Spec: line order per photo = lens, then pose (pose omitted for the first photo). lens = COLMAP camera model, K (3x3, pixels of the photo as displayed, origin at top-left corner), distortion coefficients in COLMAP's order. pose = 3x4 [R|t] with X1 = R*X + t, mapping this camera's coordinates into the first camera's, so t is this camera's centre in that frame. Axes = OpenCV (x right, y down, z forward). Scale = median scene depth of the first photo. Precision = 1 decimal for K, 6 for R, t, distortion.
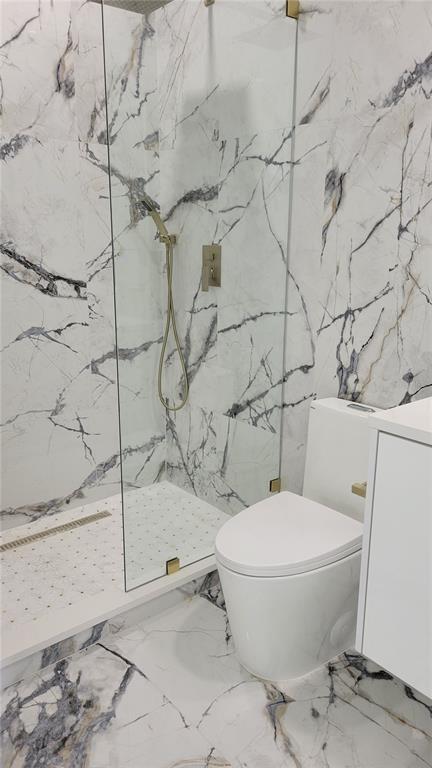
lens RADIAL K [[588.2, 0, 216.1], [0, 588.2, 384.3], [0, 0, 1]] dist [0.054801, -0.039834]
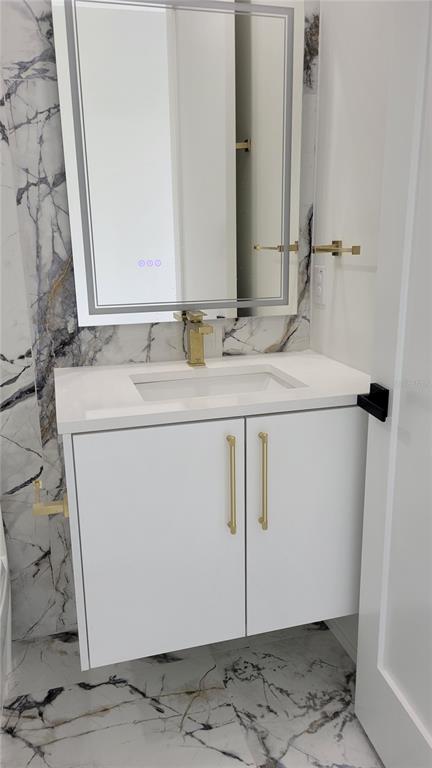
lens RADIAL K [[588.2, 0, 216.4], [0, 588.2, 383.7], [0, 0, 1]] dist [0.054801, -0.039834]
pose [[0.402838, -0.239079, 0.883494, -0.342284], [0.239675, 0.959153, 0.150271, -0.065296], [-0.883333, 0.151217, 0.443685, 0.282474]]
